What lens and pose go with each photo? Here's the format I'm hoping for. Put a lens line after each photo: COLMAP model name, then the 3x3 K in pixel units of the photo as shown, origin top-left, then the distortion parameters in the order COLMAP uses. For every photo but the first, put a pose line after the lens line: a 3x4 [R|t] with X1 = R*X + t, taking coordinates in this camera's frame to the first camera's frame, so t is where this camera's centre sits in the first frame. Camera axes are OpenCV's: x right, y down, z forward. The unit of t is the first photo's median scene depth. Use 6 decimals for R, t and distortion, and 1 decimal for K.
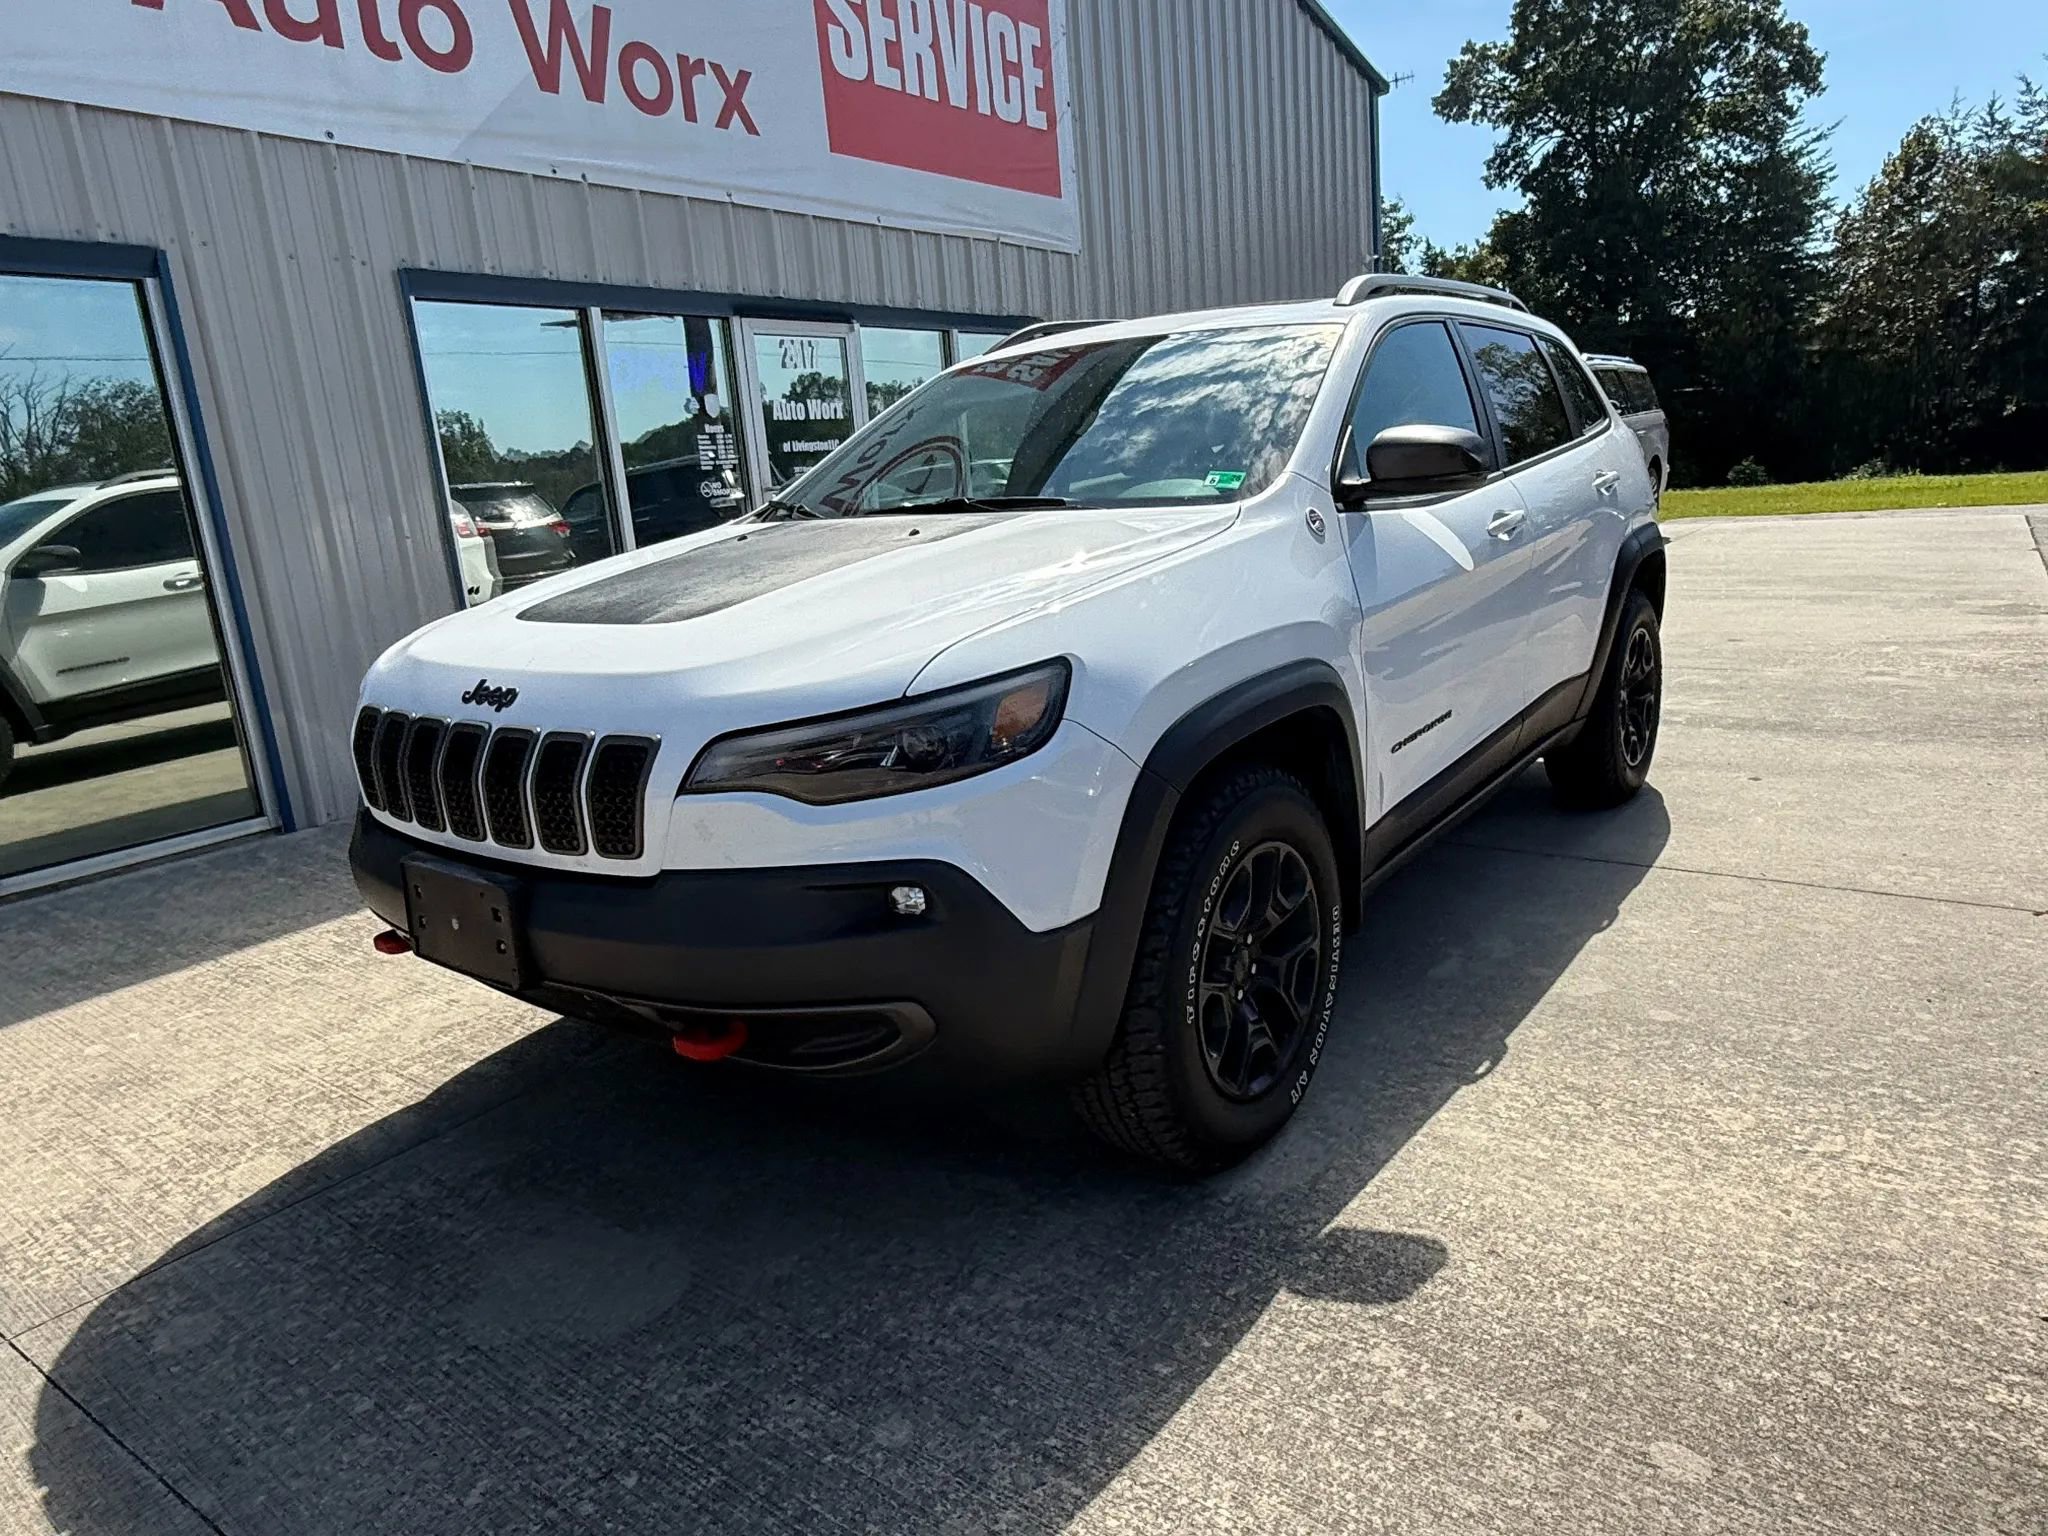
lens RADIAL K [[1296.3, 0, 1043.0], [0, 1296.3, 780.1], [0, 0, 1]] dist [0.000271, 0.000538]
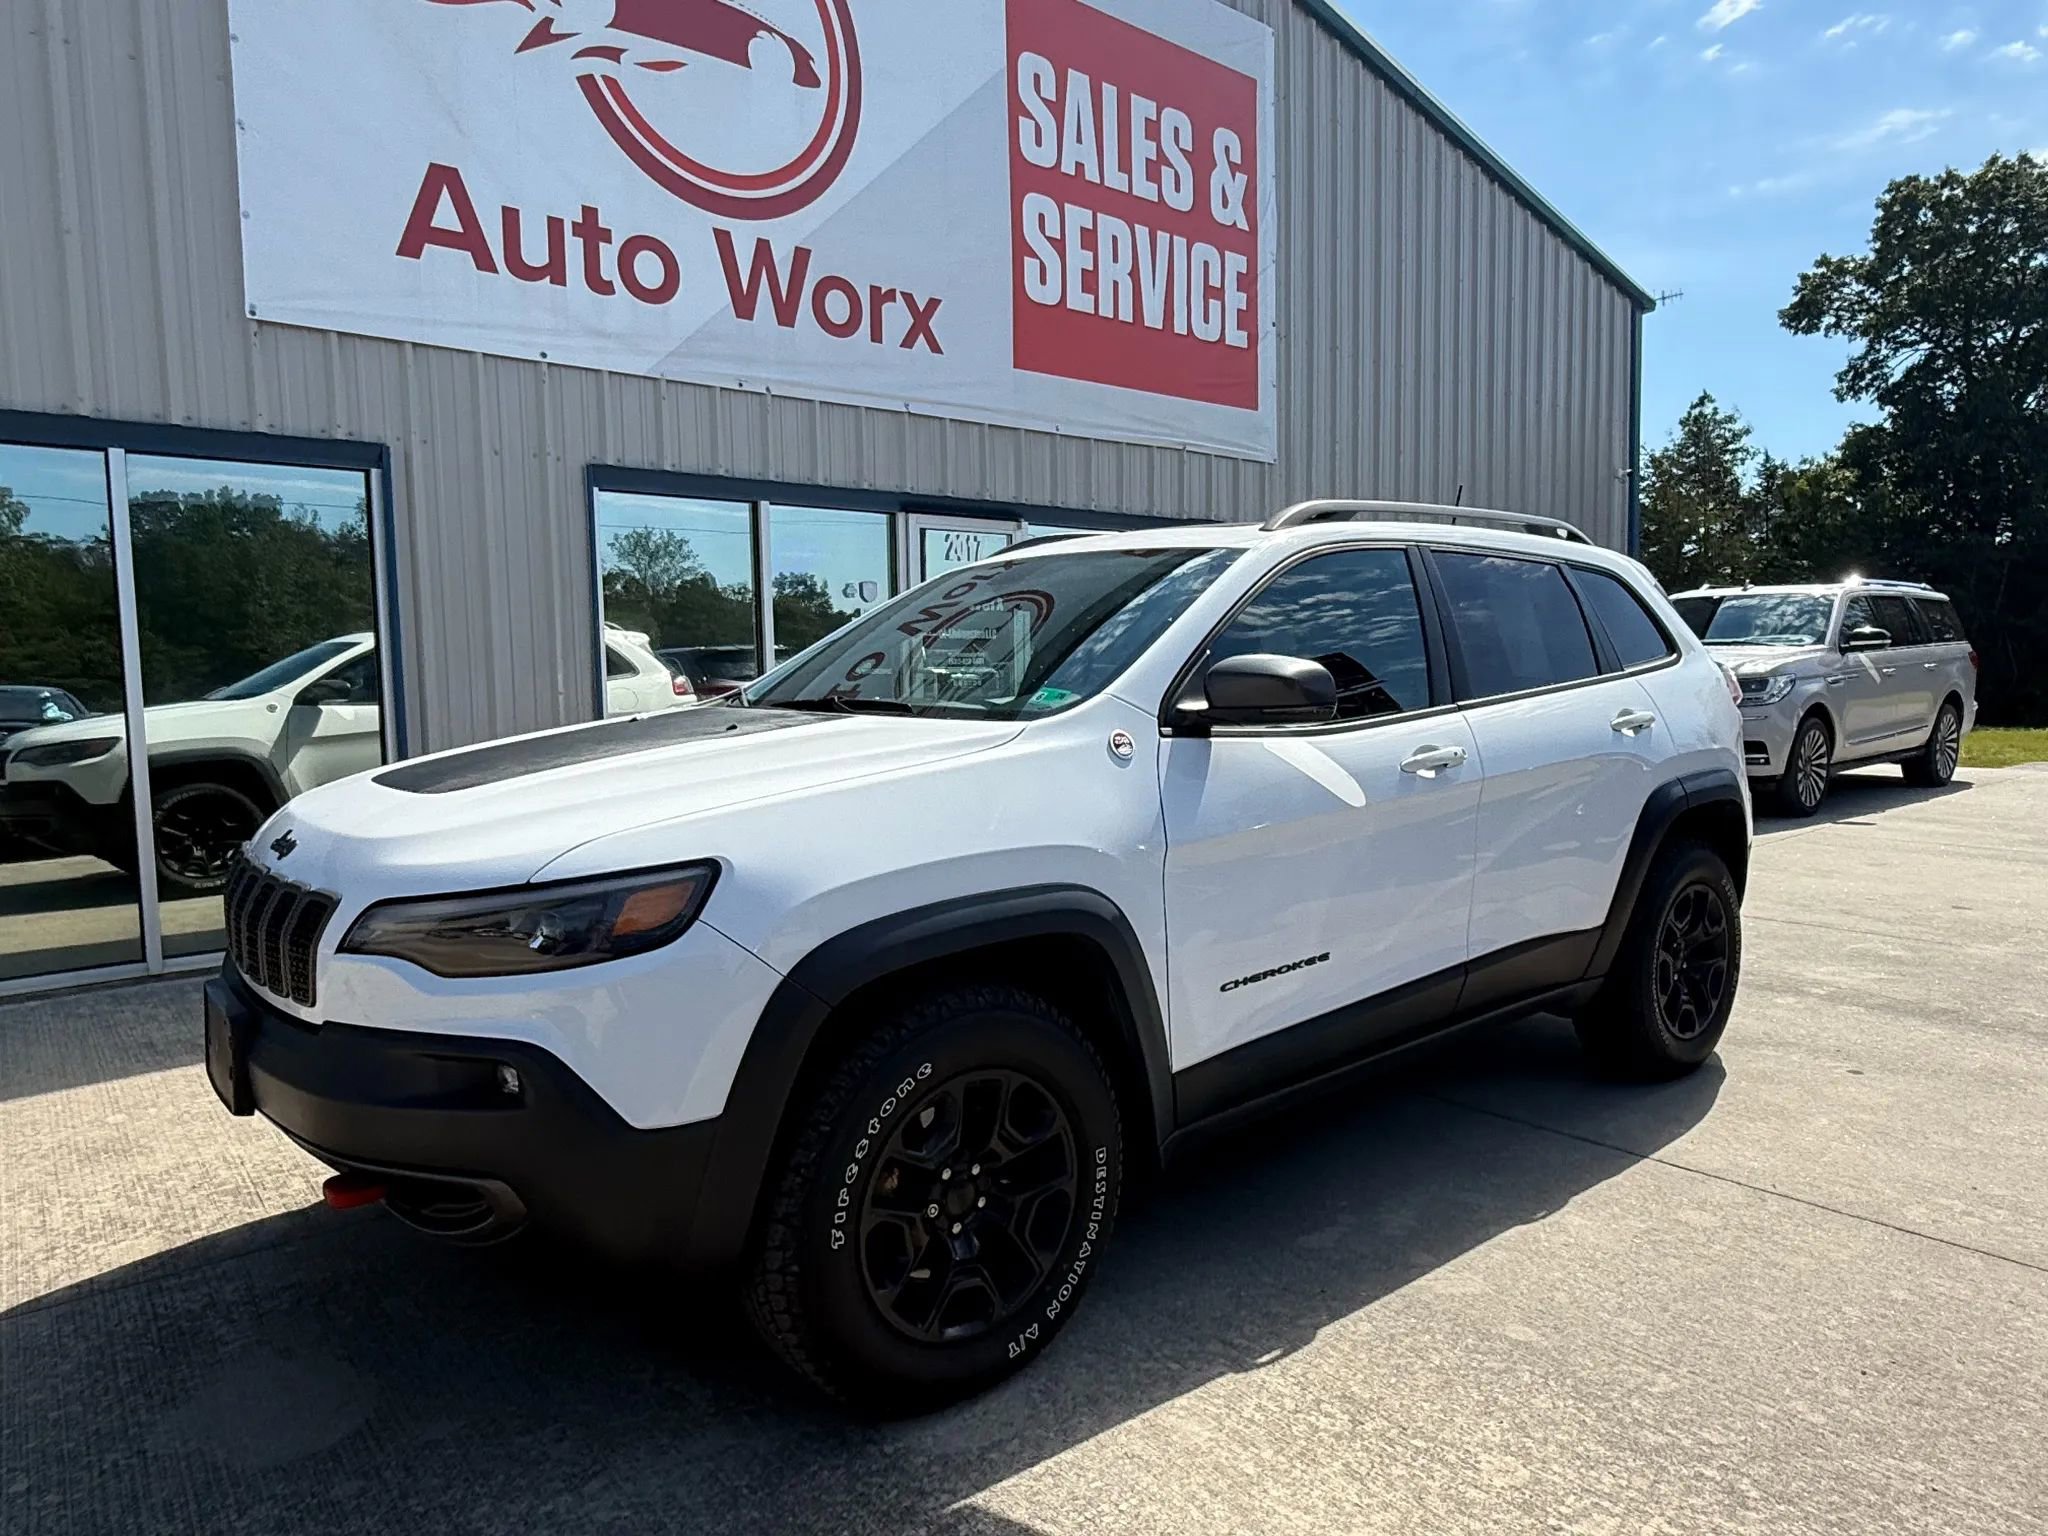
lens RADIAL K [[1296.3, 0, 1027.9], [0, 1296.3, 779.8], [0, 0, 1]] dist [0.000271, 0.000538]
pose [[0.968975, 0.080409, -0.233712, 0.267638], [-0.111826, 0.985907, -0.124428, -0.031150], [0.220413, 0.146703, 0.964311, 0.029943]]
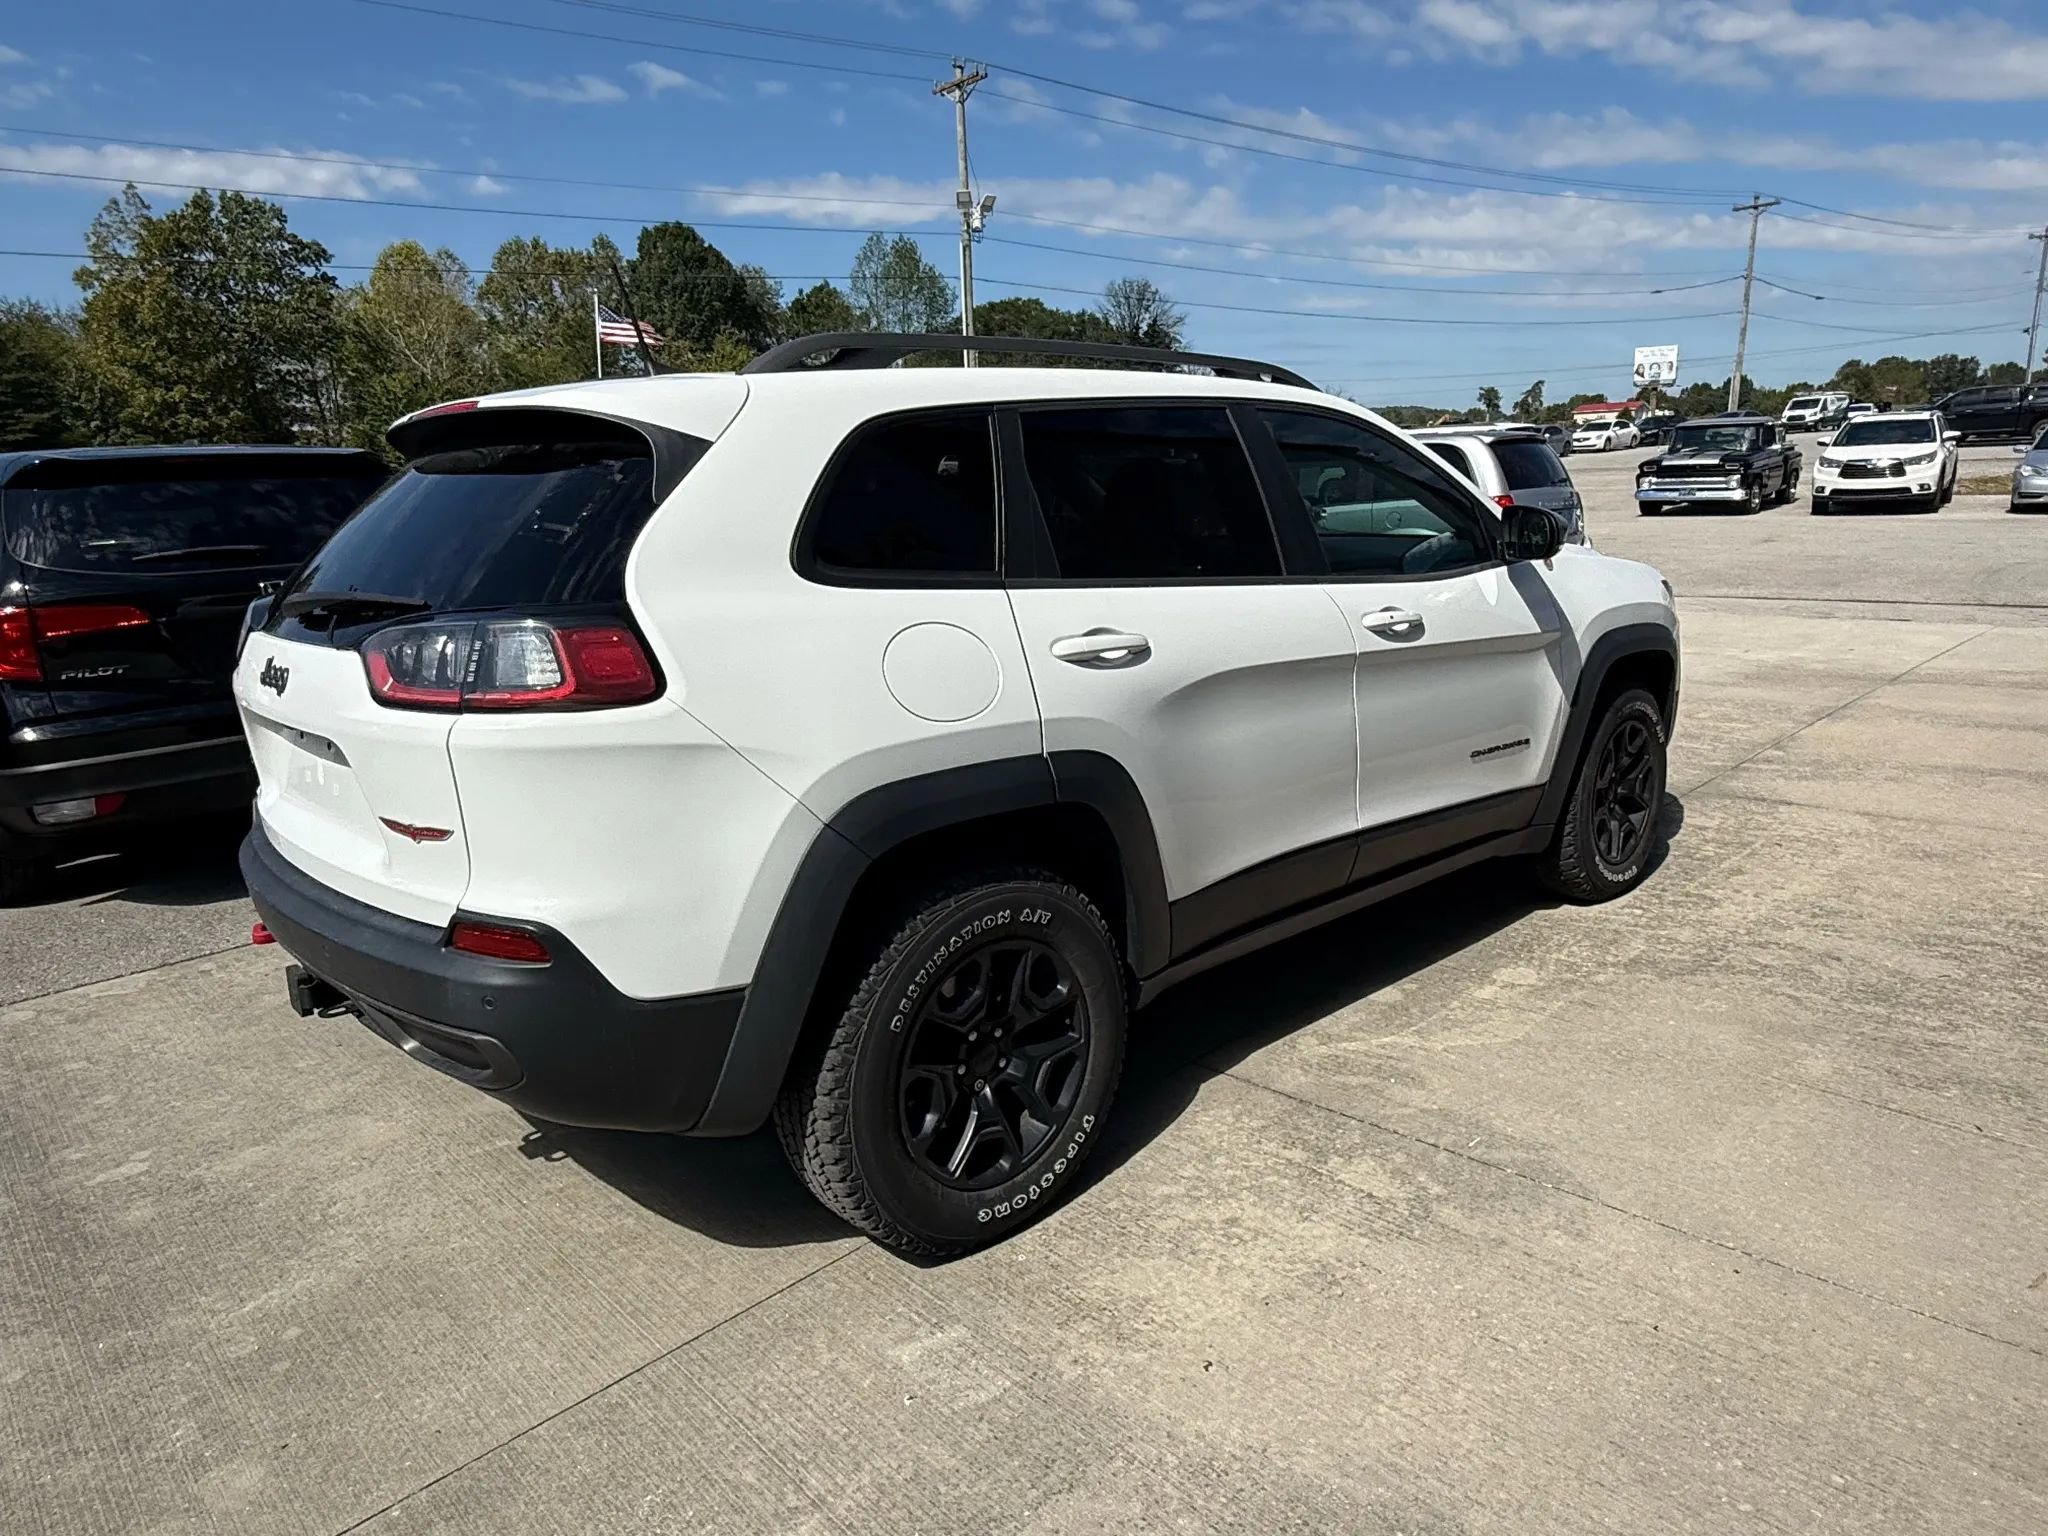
lens RADIAL K [[1311.6, 0, 1013.4], [0, 1311.6, 757.5], [0, 0, 1]] dist [-0.003065, 0.002918]
pose [[-0.976746, 0.070286, 0.202554, -0.001335], [0.151064, 0.896013, 0.417540, -0.560425], [-0.152144, 0.438429, -0.885795, 2.101753]]
